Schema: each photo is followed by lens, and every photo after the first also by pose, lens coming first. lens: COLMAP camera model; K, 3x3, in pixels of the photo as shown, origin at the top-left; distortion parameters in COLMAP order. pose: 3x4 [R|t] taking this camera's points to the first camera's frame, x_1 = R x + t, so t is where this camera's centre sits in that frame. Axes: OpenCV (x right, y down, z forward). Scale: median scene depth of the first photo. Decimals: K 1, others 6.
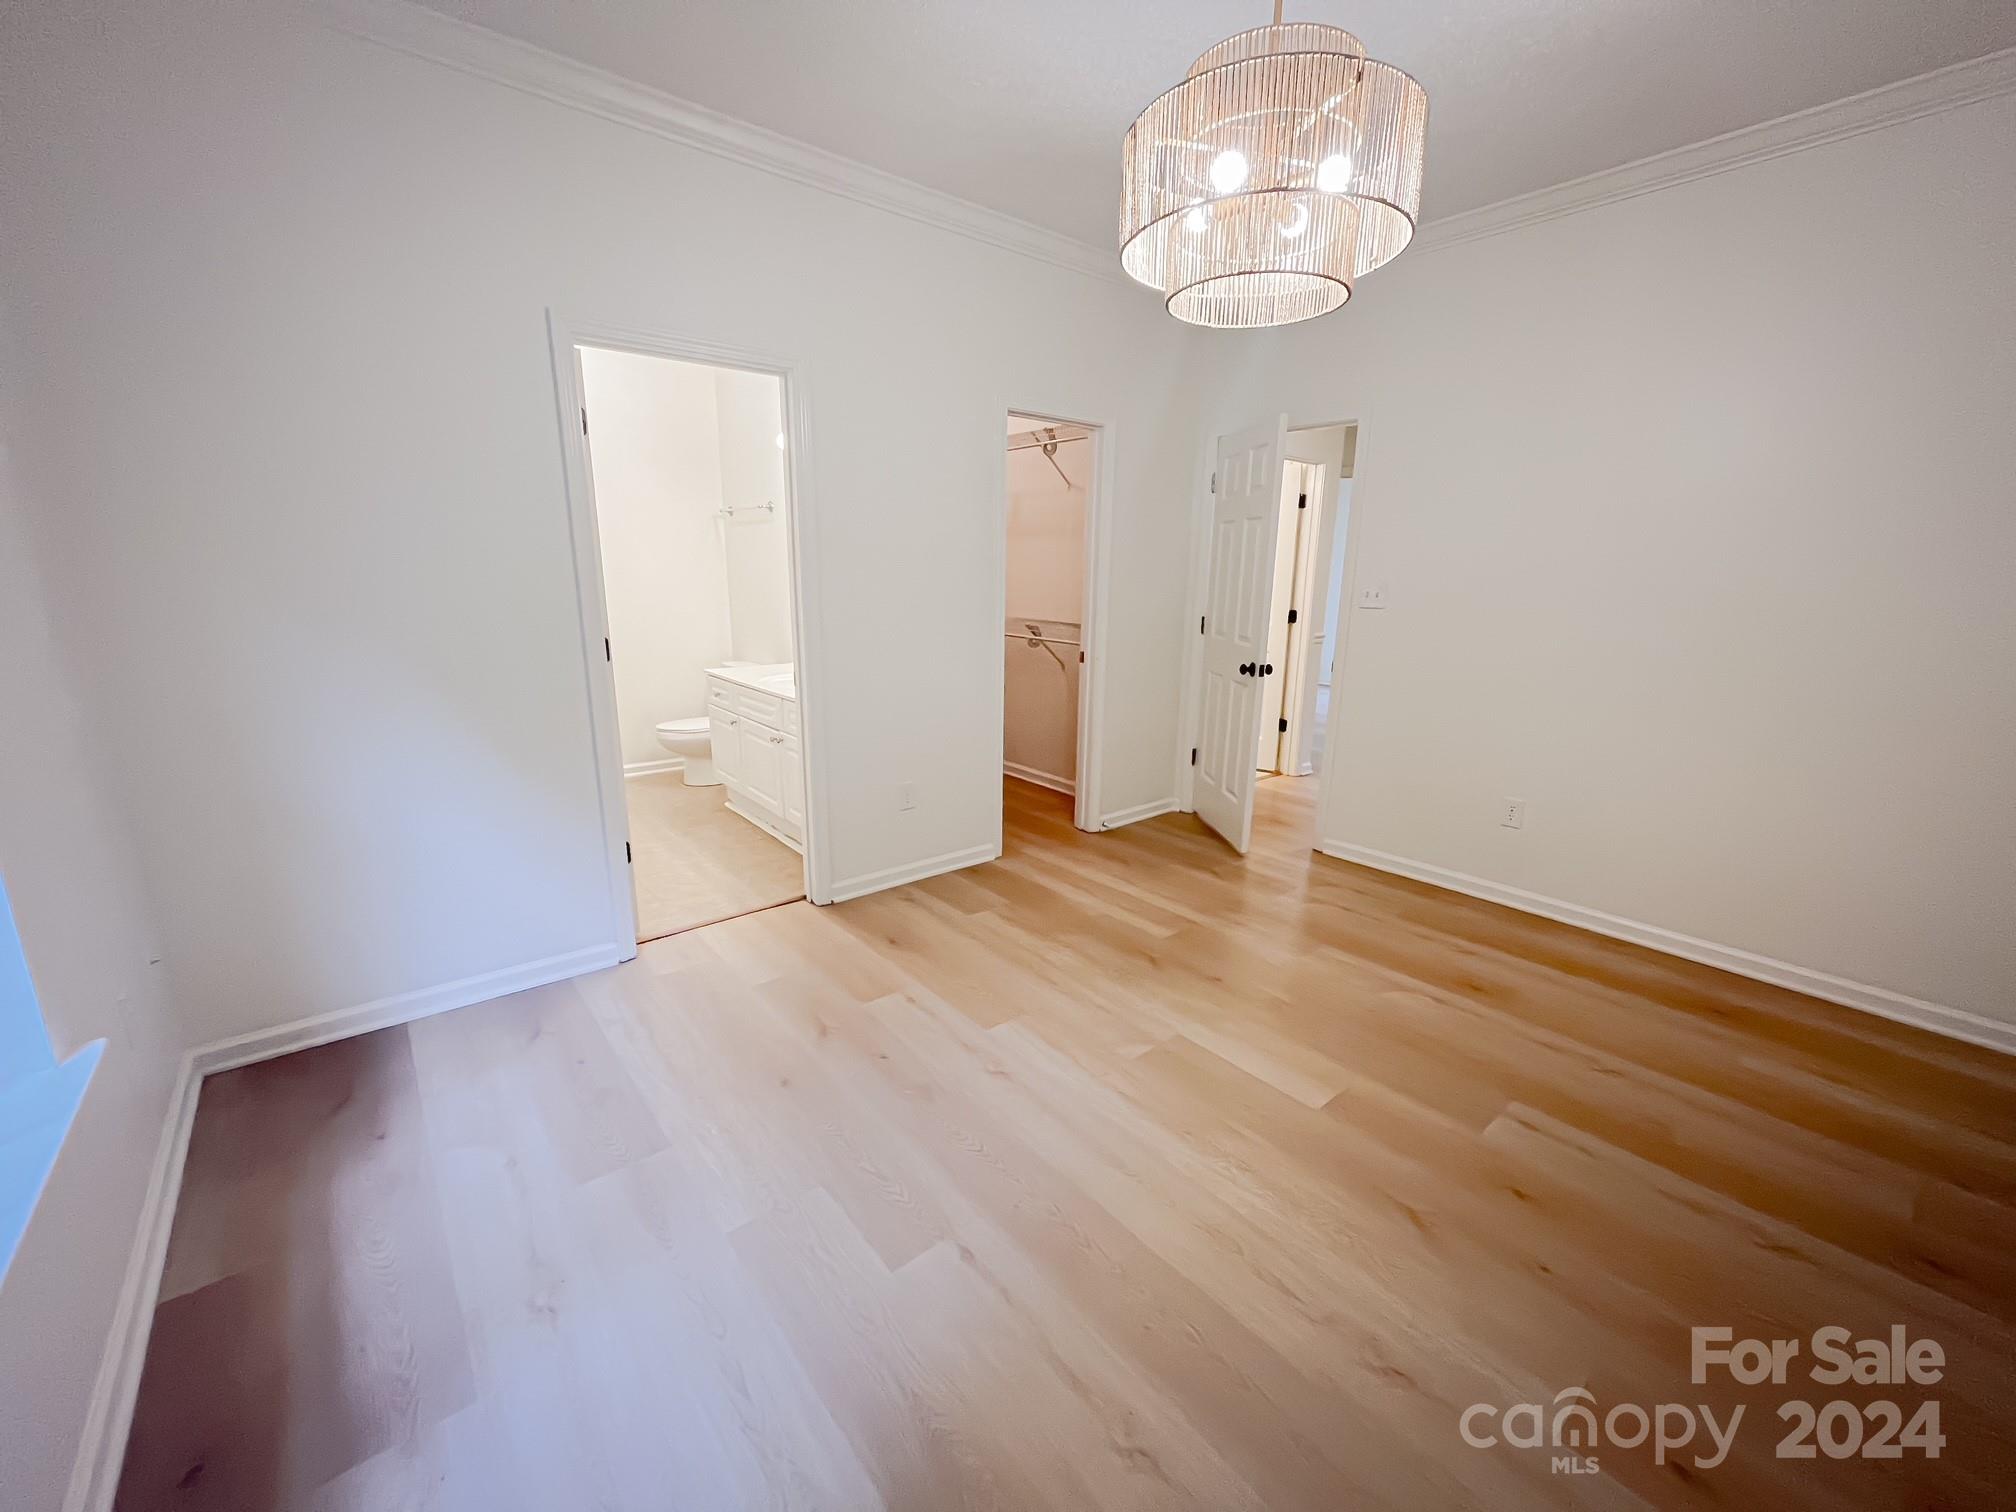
lens RADIAL K [[810.3, 0, 1015.3], [0, 810.3, 756.6], [0, 0, 1]] dist [-0.001464, -0.000109]
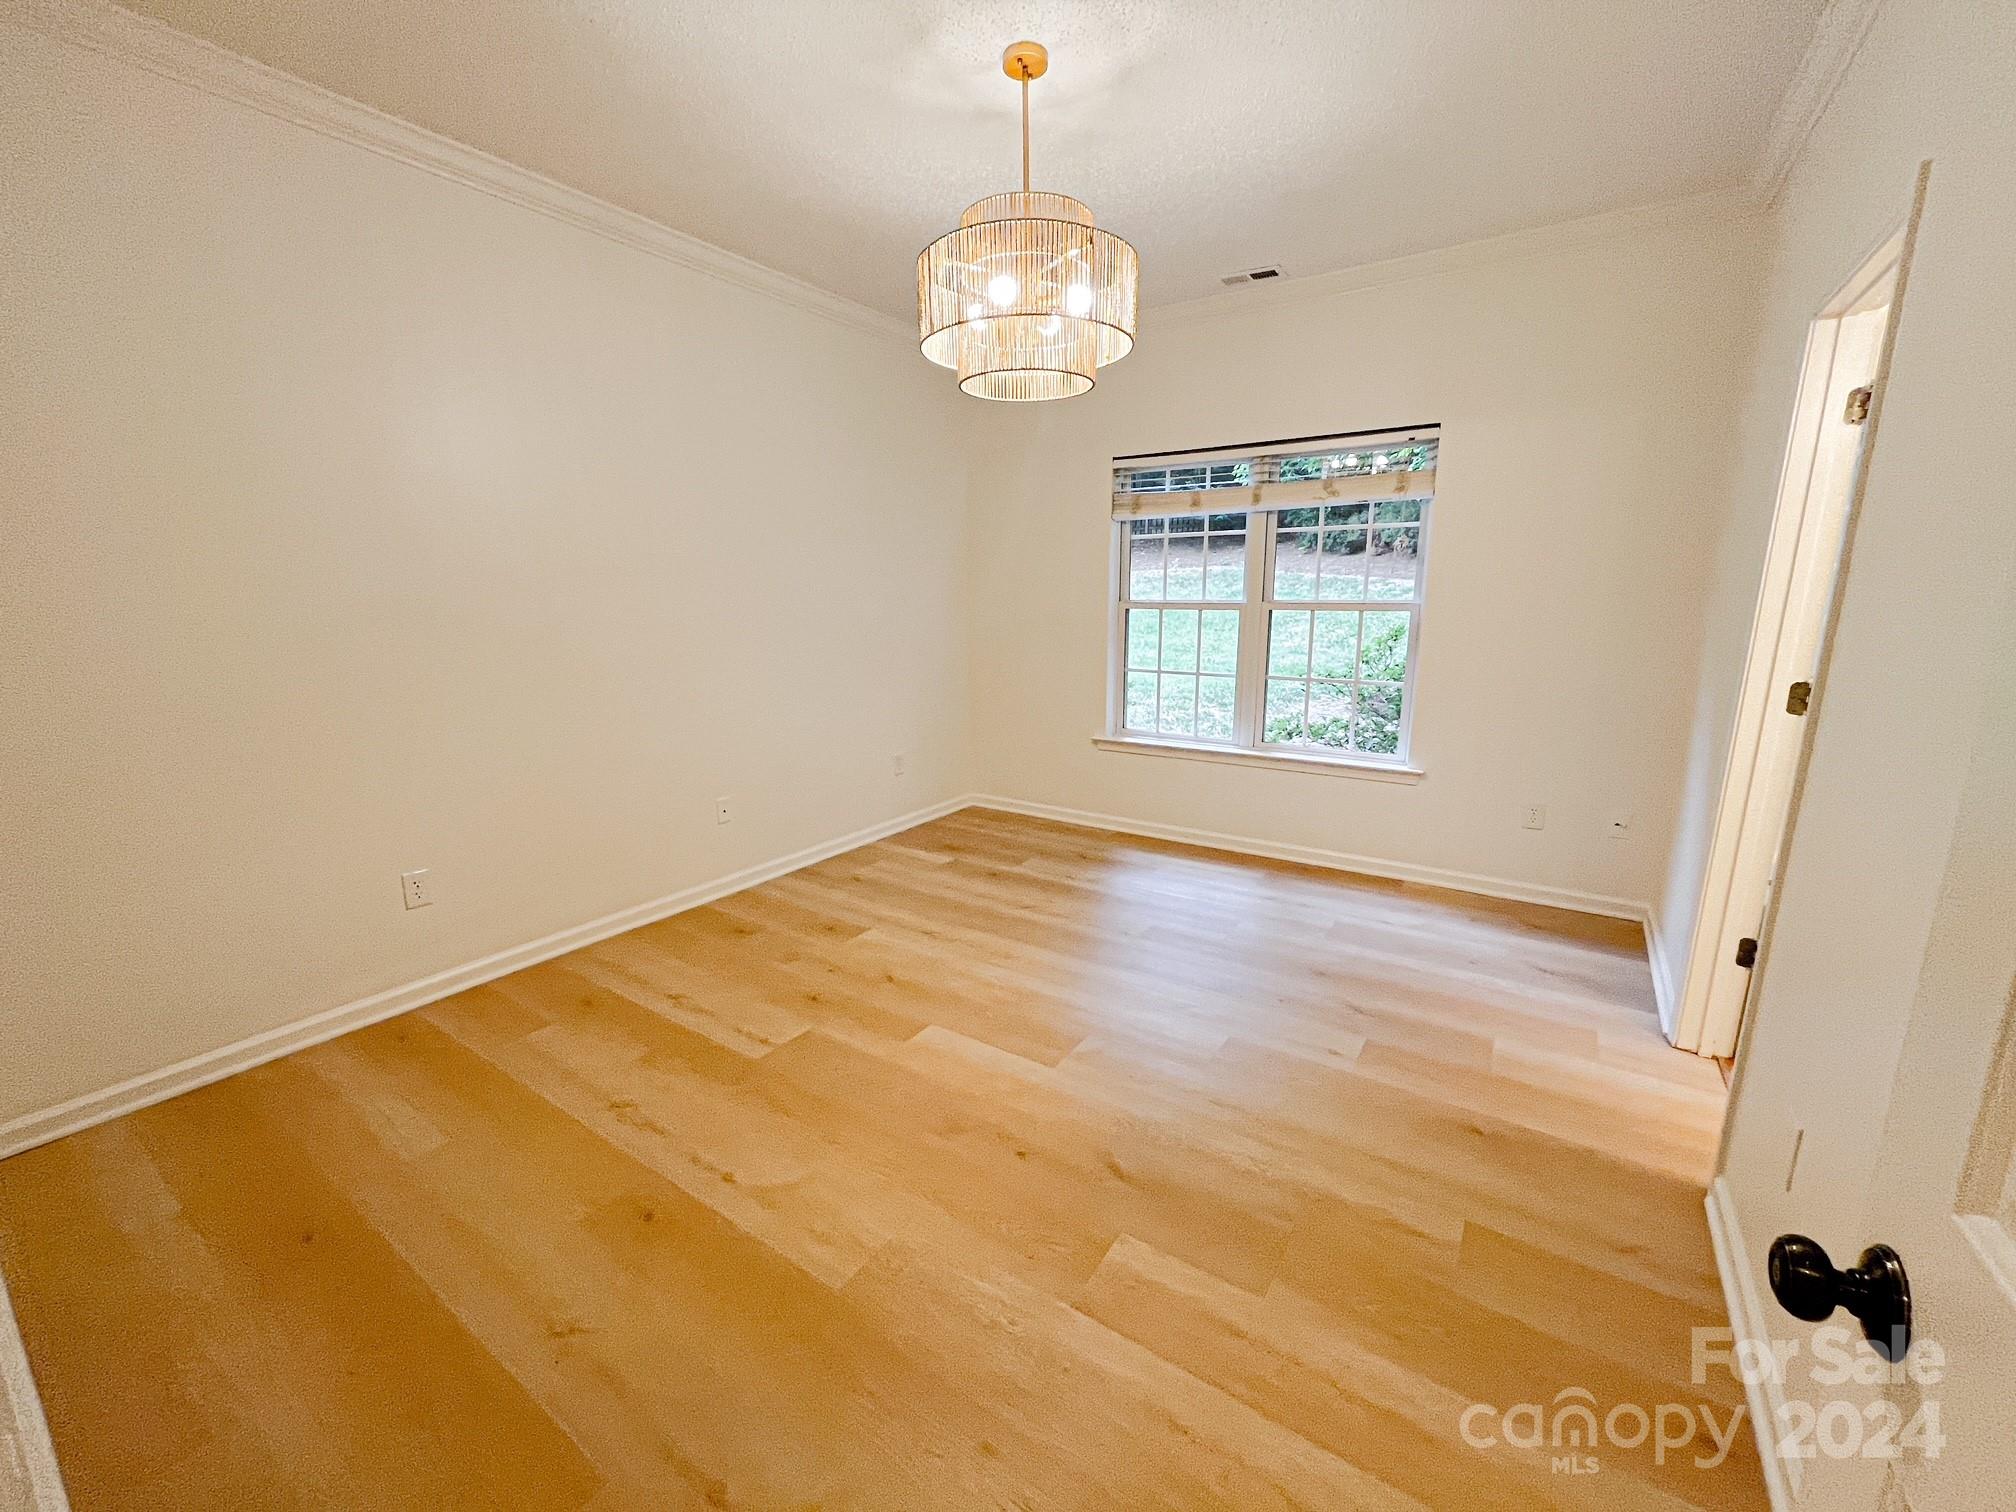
lens RADIAL K [[798.1, 0, 1008.0], [0, 798.1, 756.0], [0, 0, 1]] dist [-0.012231, -0.000075]
pose [[-0.960480, 0.046554, -0.274427, 0.475988], [-0.073996, 0.907733, 0.412971, -0.368055], [0.268332, 0.416957, -0.868415, 1.589255]]
